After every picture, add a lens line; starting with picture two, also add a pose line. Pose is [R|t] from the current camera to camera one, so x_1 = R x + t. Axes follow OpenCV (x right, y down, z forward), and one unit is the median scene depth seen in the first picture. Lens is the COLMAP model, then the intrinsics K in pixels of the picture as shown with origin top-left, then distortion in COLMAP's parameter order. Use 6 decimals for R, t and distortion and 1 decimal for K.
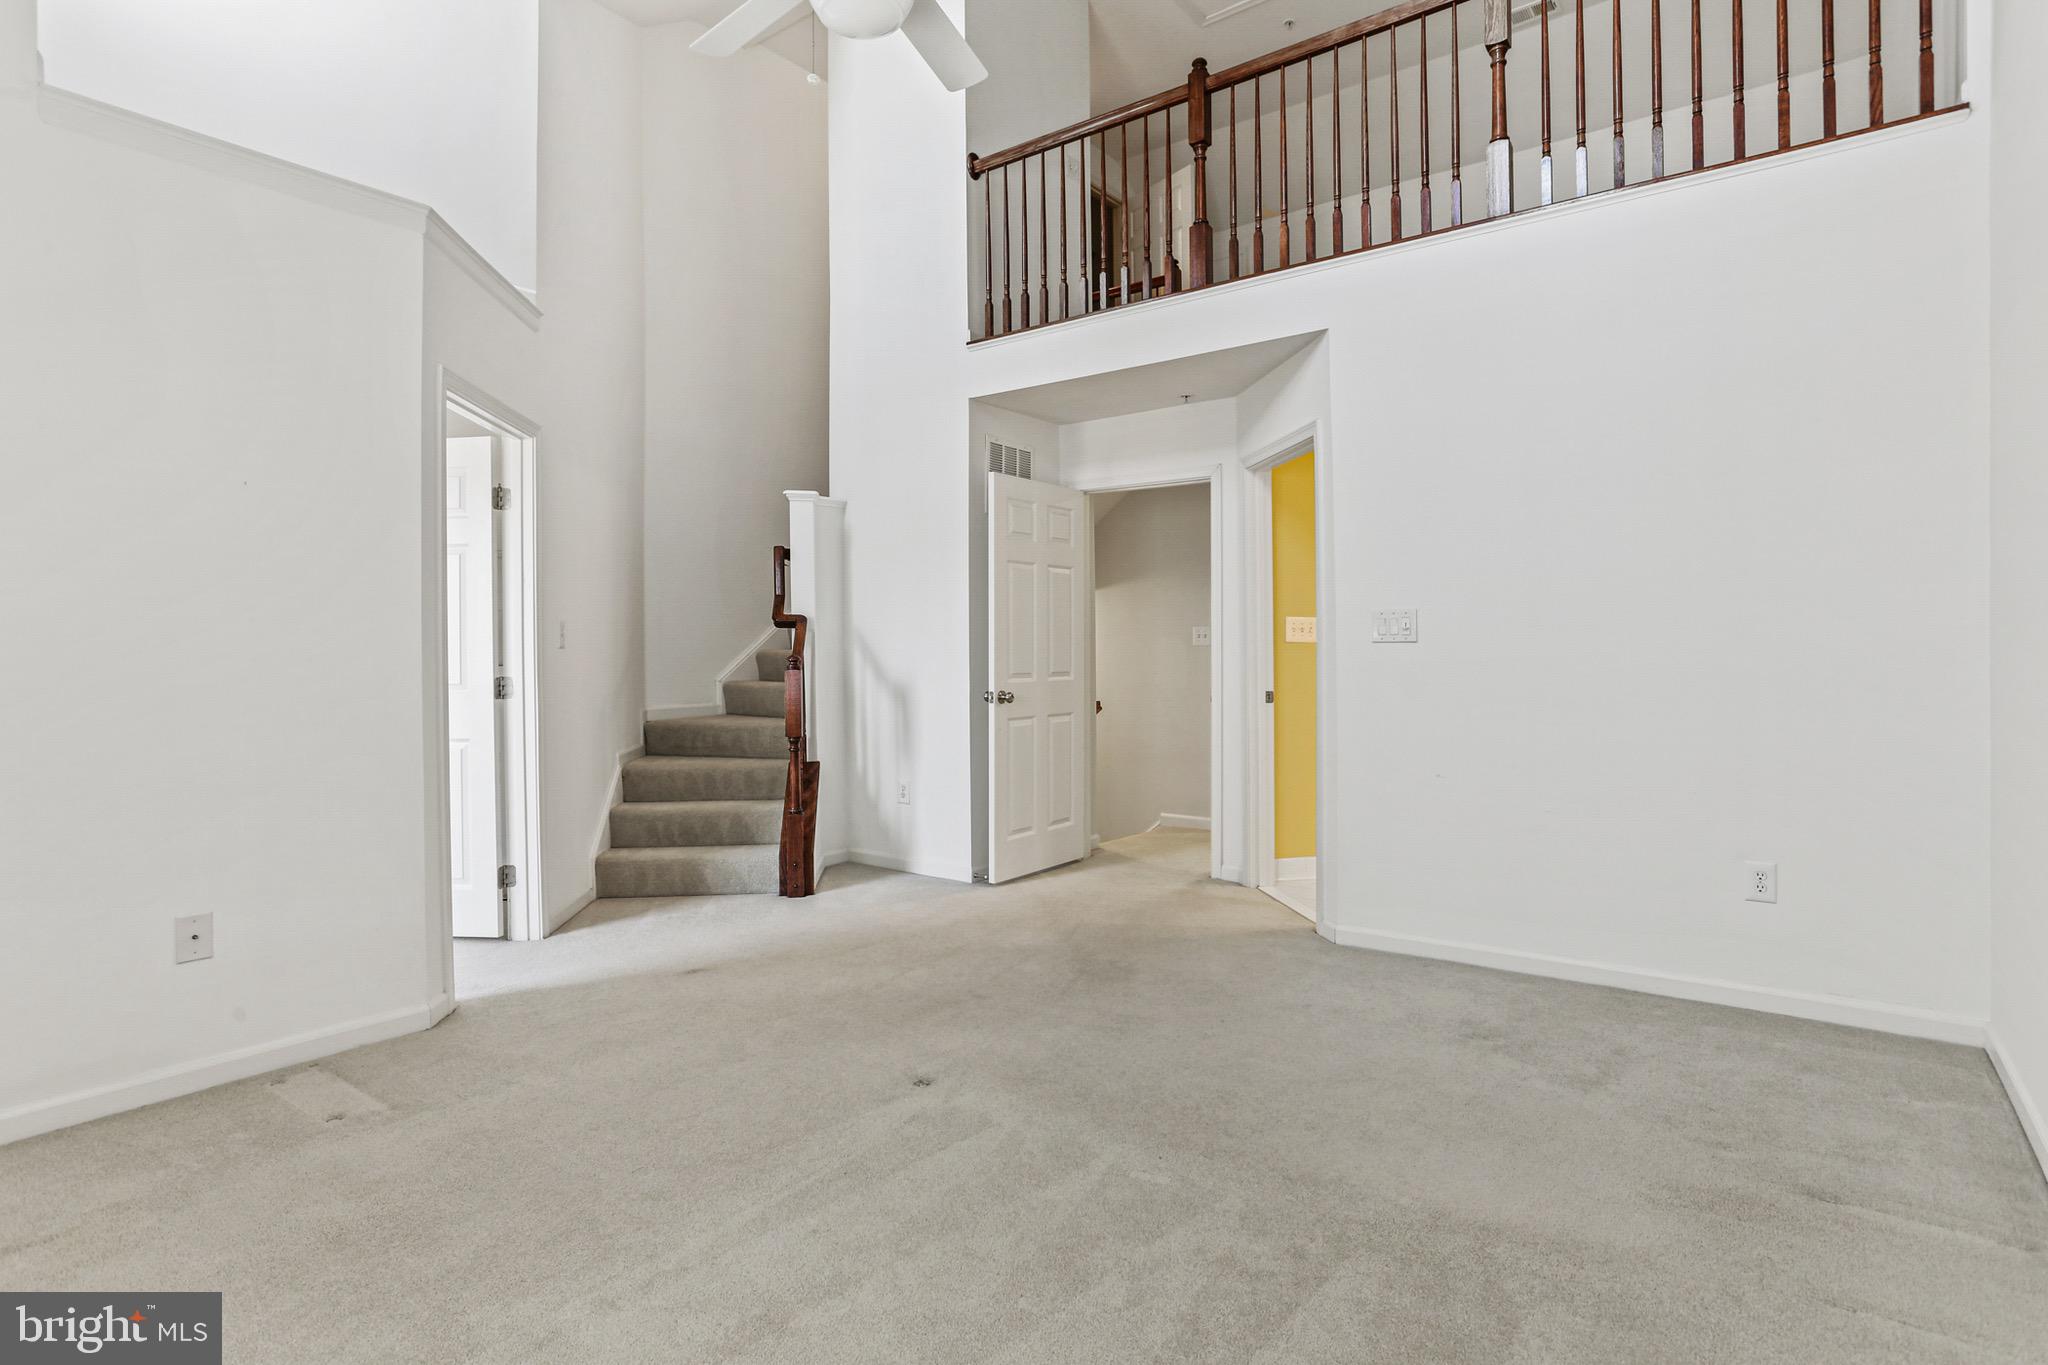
lens RADIAL K [[1034.3, 0, 1016.4], [0, 1034.3, 680.4], [0, 0, 1]] dist [-0.063056, 0.034559]
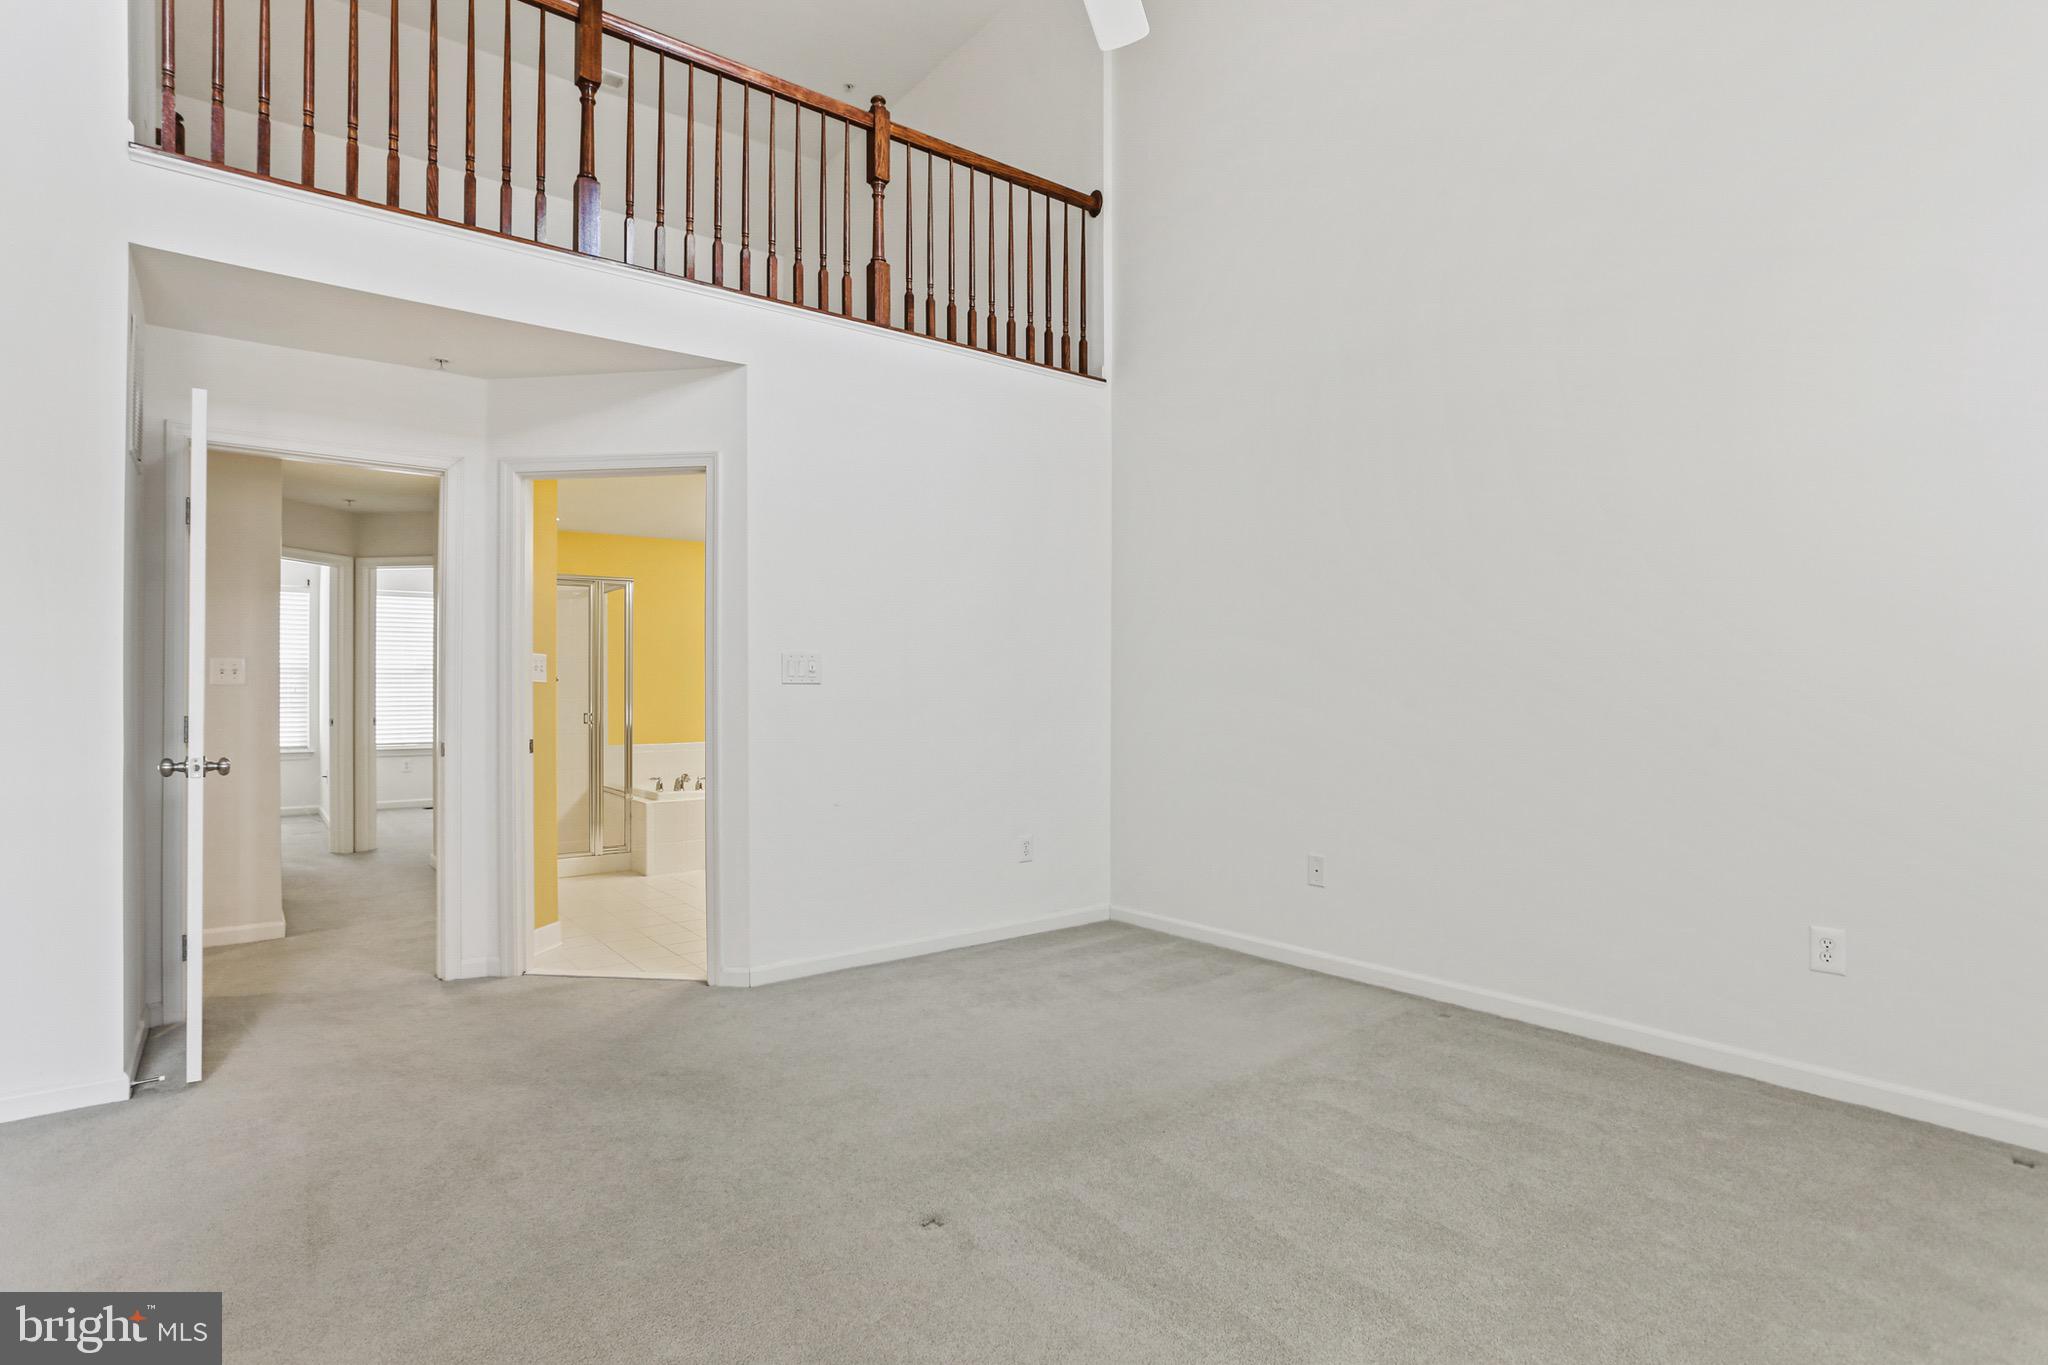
lens RADIAL K [[1036.5, 0, 1024.0], [0, 1036.5, 682.5], [0, 0, 1]] dist [0.024939, 0.000310]
pose [[0.281151, 0.010613, 0.959605, -0.583042], [0.020979, 0.999632, -0.017202, -0.014440], [-0.959434, 0.024968, 0.280825, 0.456082]]
